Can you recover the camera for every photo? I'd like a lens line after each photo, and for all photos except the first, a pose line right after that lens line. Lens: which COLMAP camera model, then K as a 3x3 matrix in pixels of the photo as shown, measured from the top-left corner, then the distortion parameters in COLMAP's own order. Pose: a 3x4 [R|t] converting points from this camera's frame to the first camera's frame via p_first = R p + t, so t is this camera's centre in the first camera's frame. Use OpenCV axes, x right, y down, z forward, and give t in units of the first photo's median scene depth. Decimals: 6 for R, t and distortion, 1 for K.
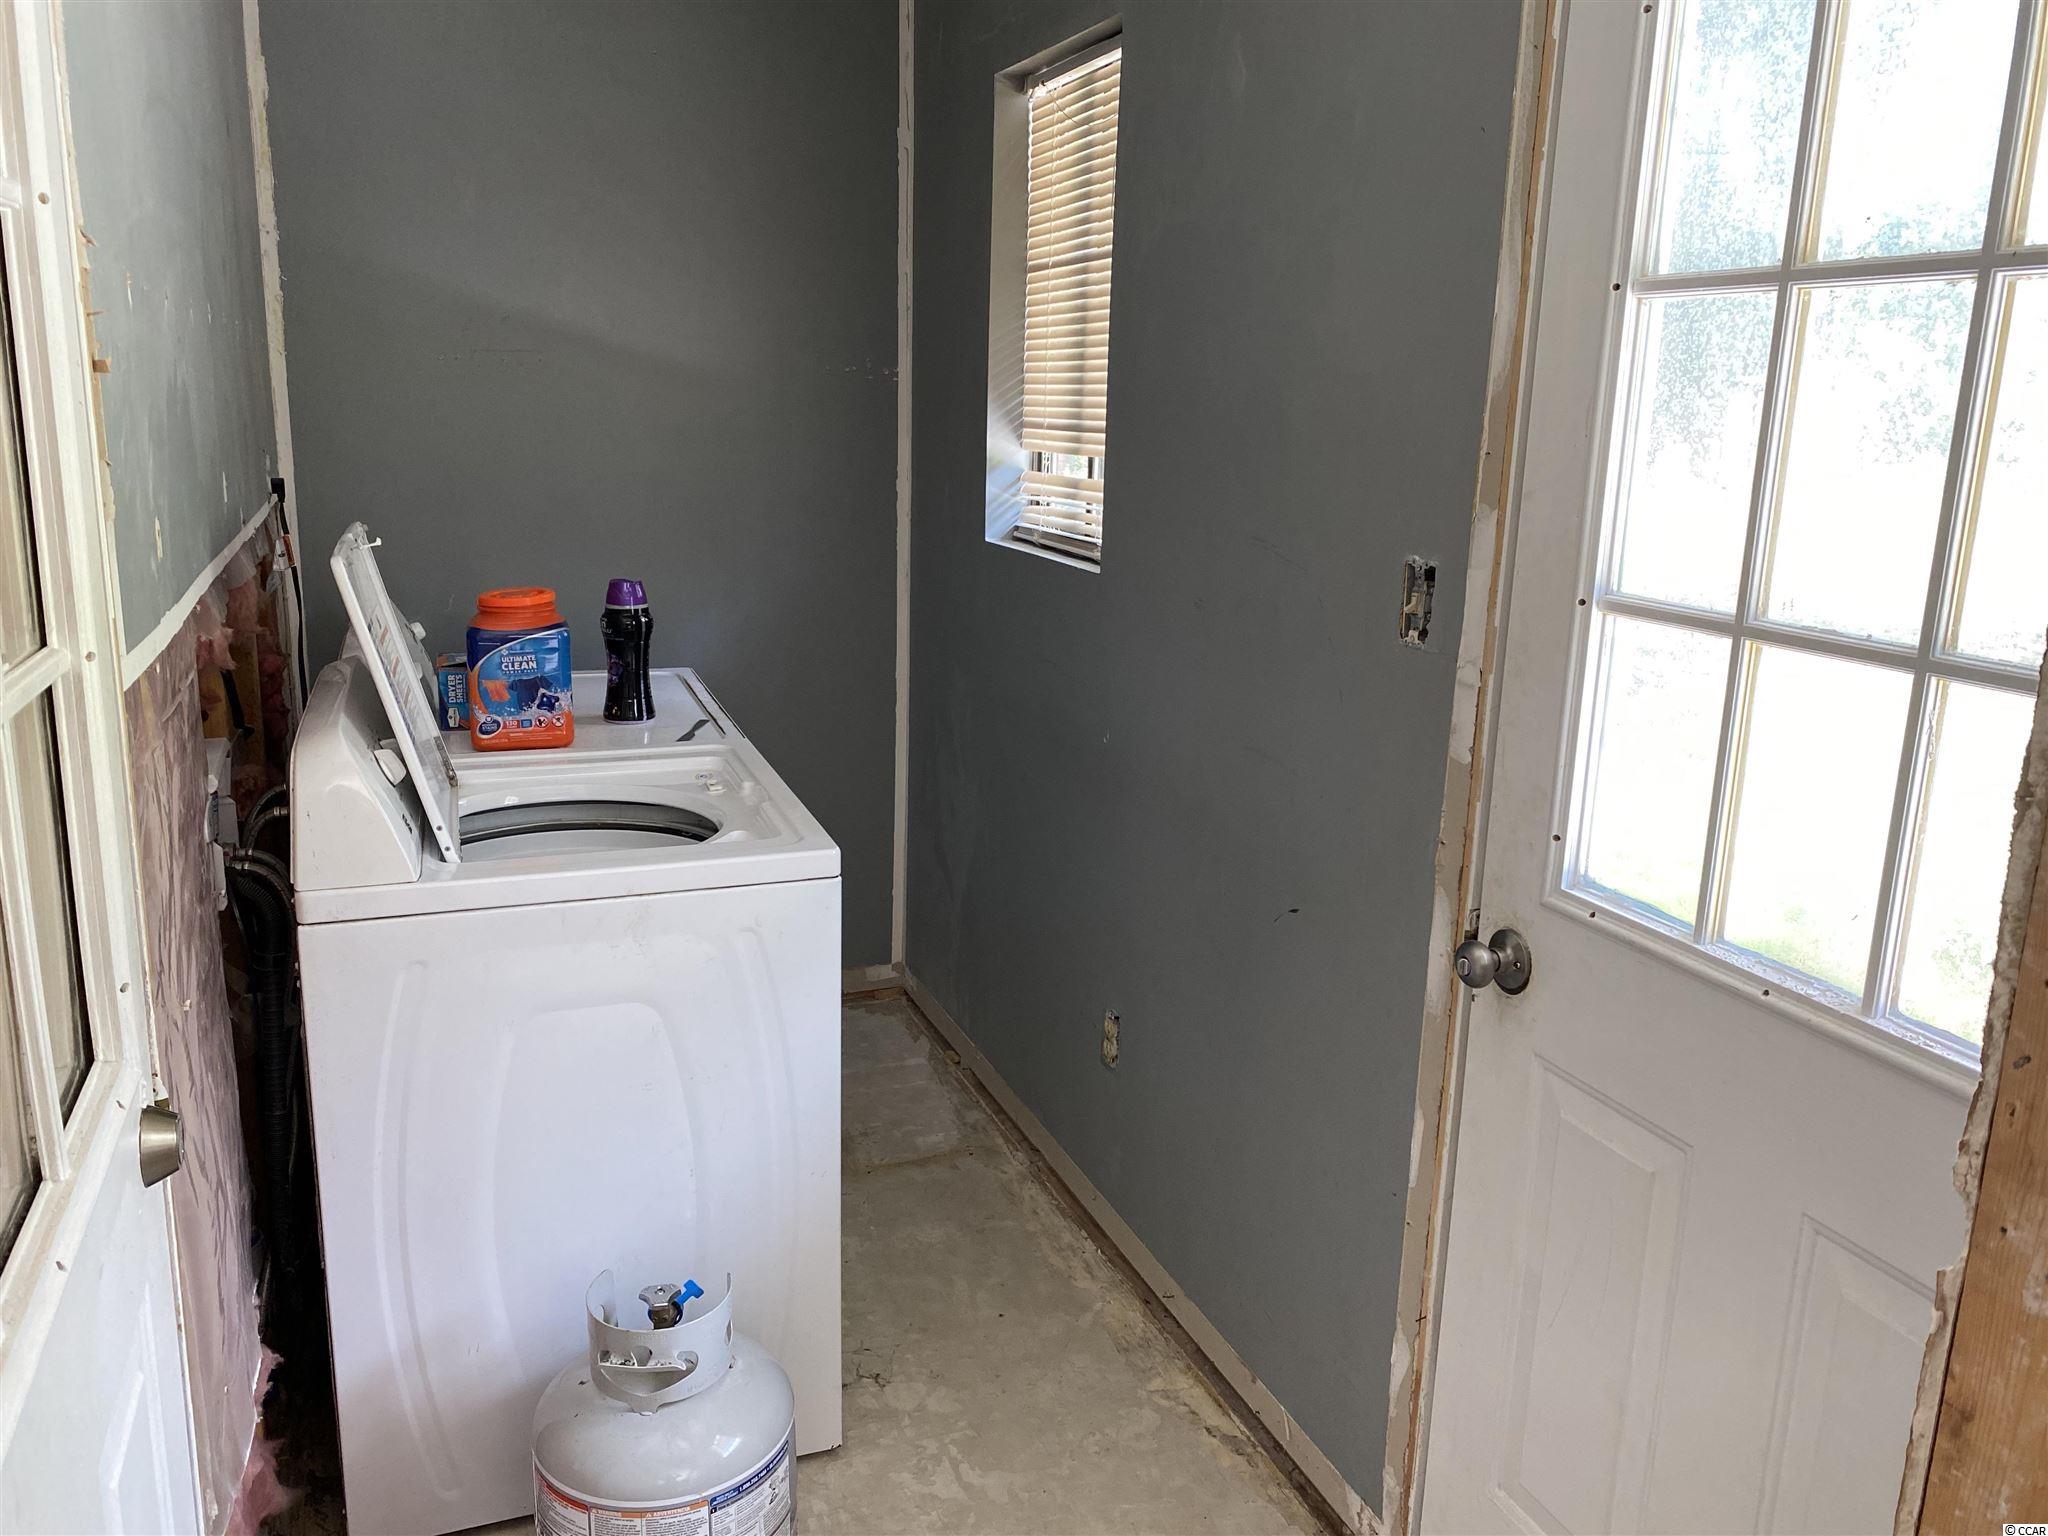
lens RADIAL K [[1558.3, 0, 1020.3], [0, 1558.3, 757.4], [0, 0, 1]] dist [0.079111, -0.091949]
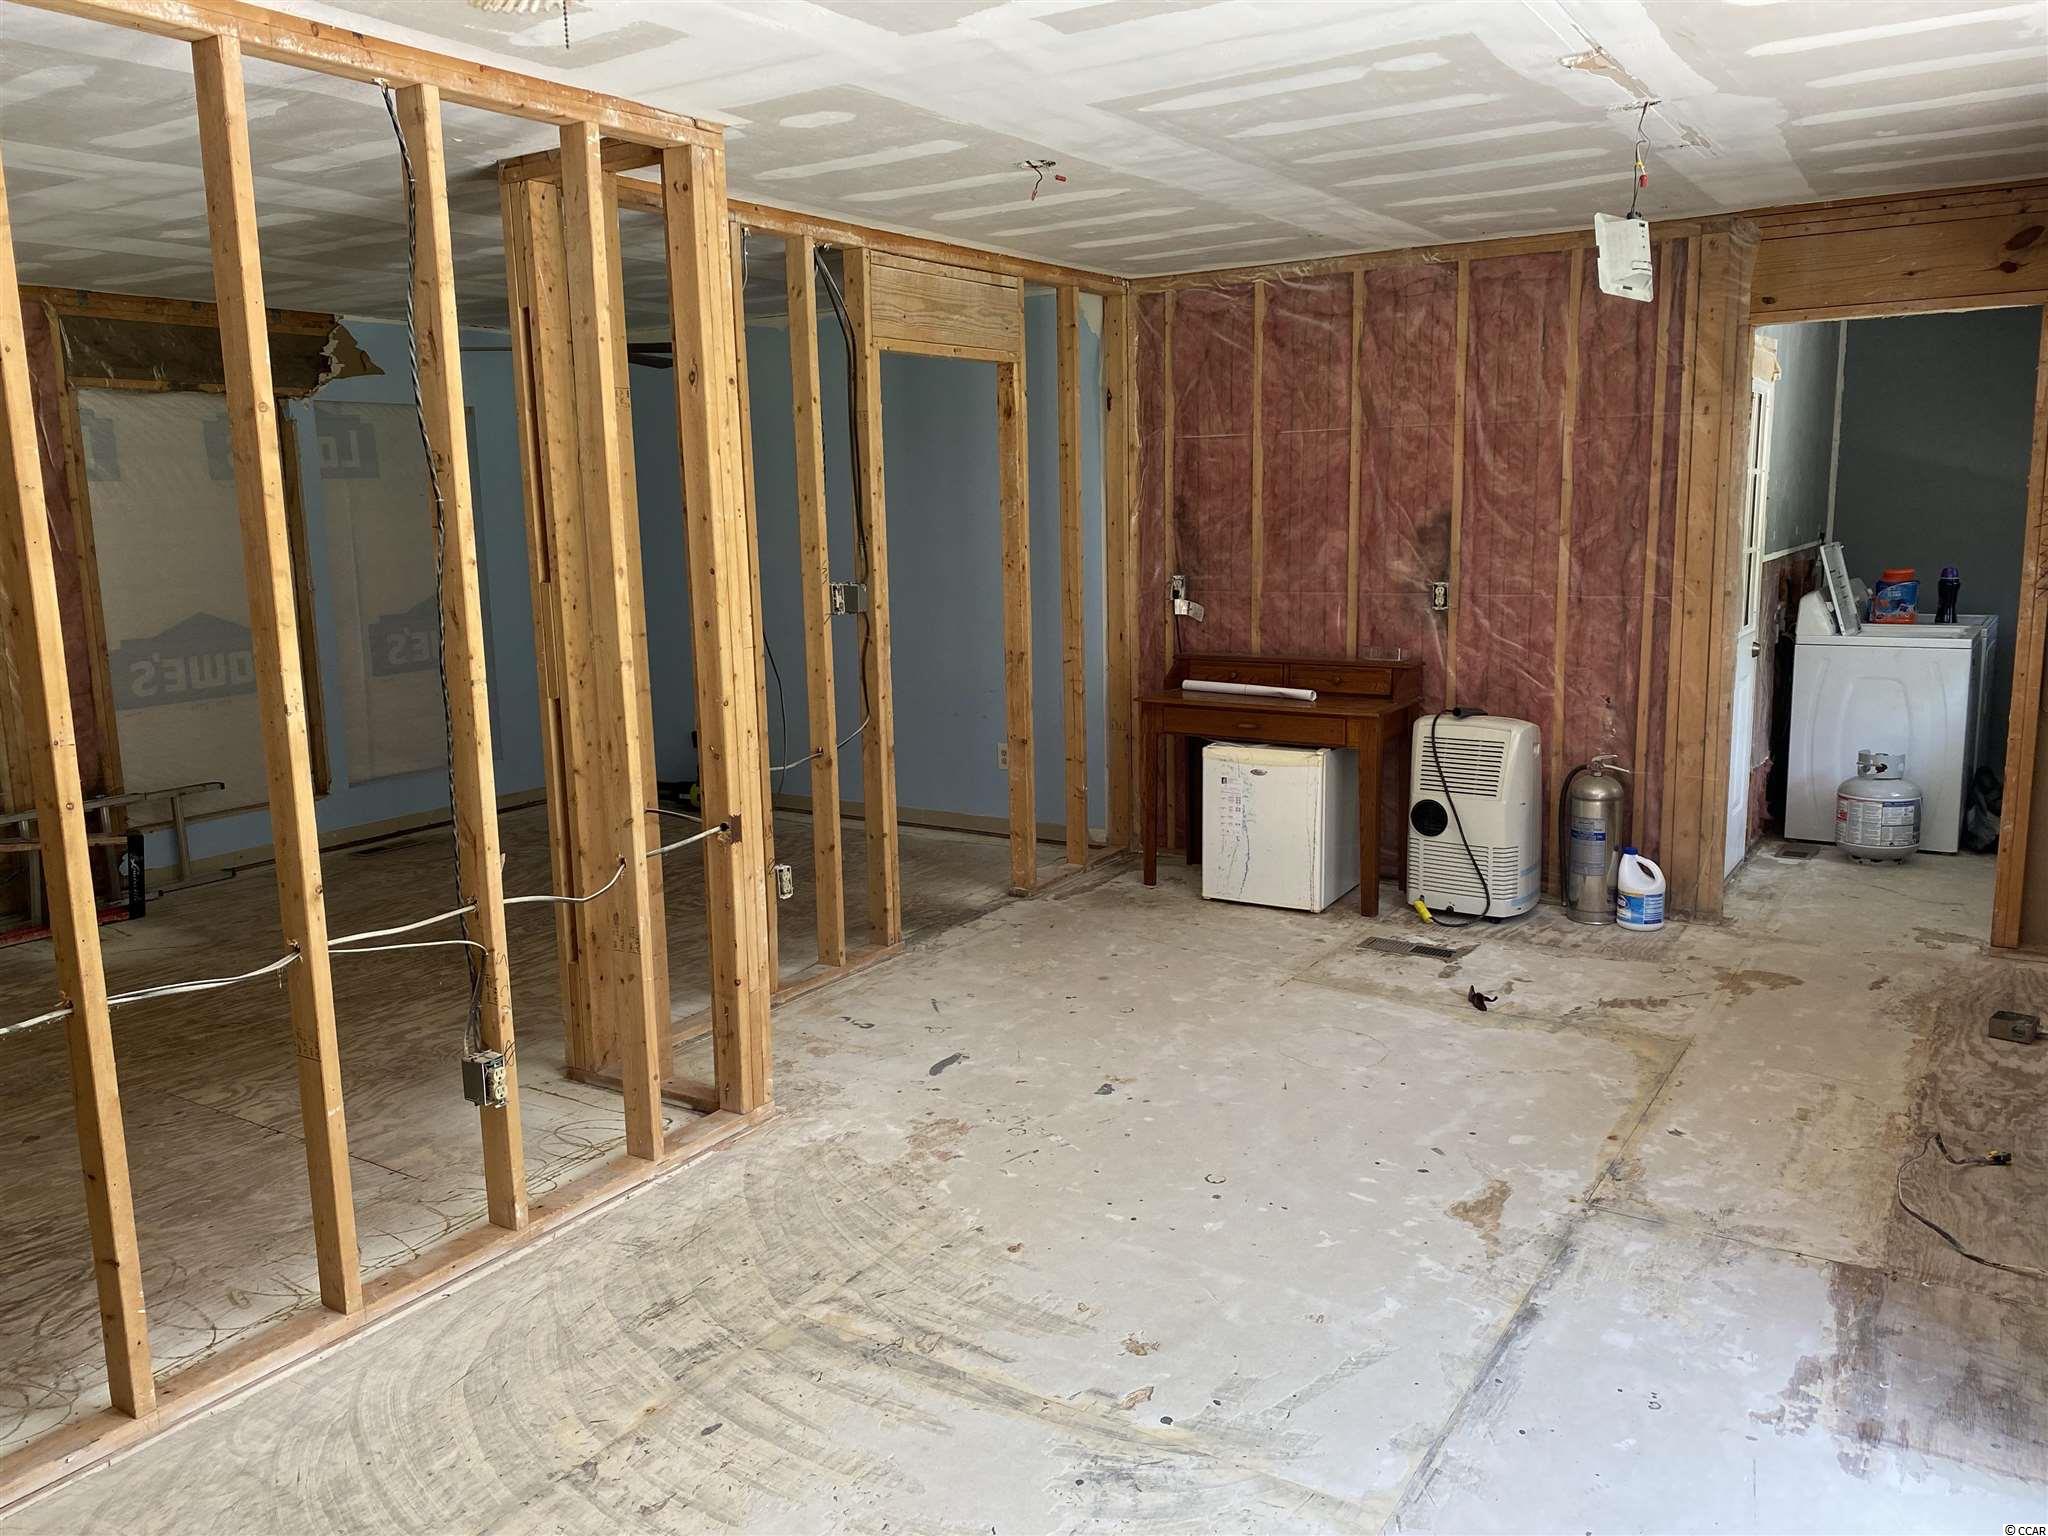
lens RADIAL K [[1558.3, 0, 1018.9], [0, 1558.3, 756.1], [0, 0, 1]] dist [0.079111, -0.091949]
pose [[0.587506, 0.100956, -0.802897, 1.352027], [-0.149641, 0.988629, 0.014813, 0.533989], [0.795263, 0.111443, 0.595933, -2.409520]]
